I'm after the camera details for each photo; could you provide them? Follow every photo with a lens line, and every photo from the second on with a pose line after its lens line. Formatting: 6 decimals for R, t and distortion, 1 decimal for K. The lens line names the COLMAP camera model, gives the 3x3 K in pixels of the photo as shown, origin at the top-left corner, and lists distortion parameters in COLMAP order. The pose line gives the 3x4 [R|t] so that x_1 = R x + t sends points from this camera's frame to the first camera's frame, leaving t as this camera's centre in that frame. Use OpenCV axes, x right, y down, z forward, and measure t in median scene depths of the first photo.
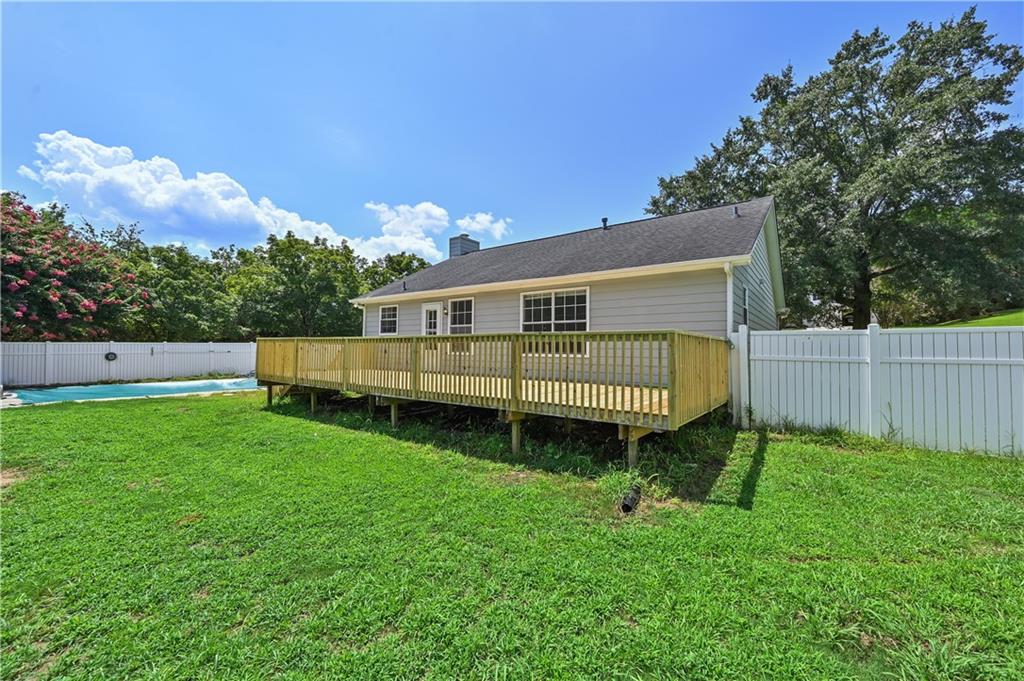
lens RADIAL K [[403.2, 0, 509.8], [0, 403.2, 344.7], [0, 0, 1]] dist [-0.003928, -0.000090]
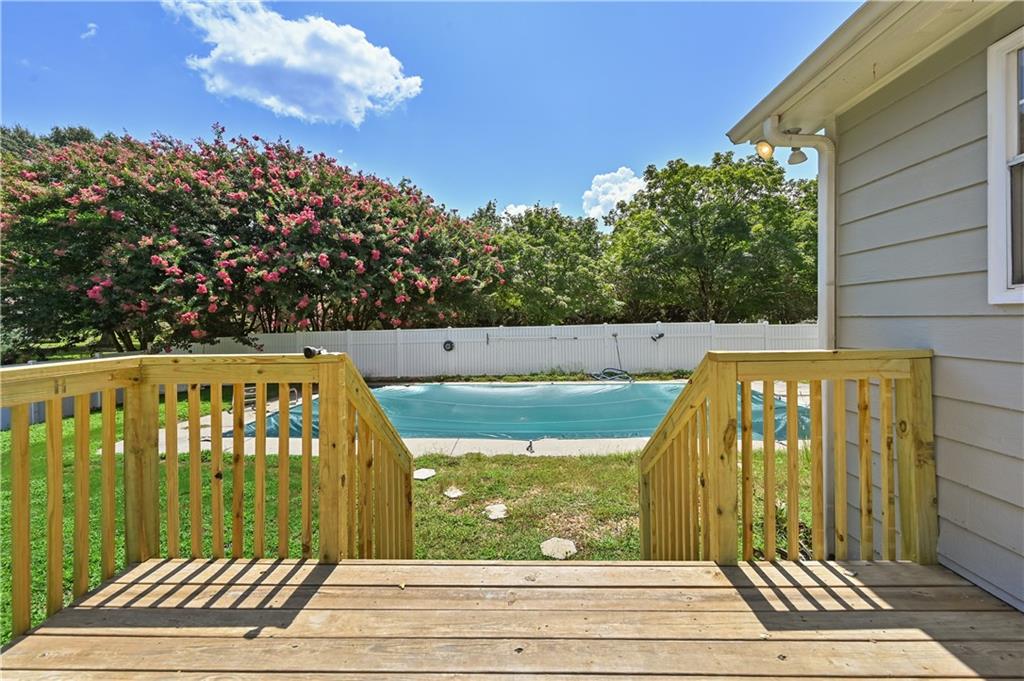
lens RADIAL K [[403.2, 0, 528.4], [0, 403.2, 330.8], [0, 0, 1]] dist [-0.003928, -0.000090]
pose [[0.585302, 0.004813, -0.810801, -0.360699], [0.025689, 0.999370, 0.024477, -0.025460], [0.810408, -0.035155, 0.584810, 0.997217]]
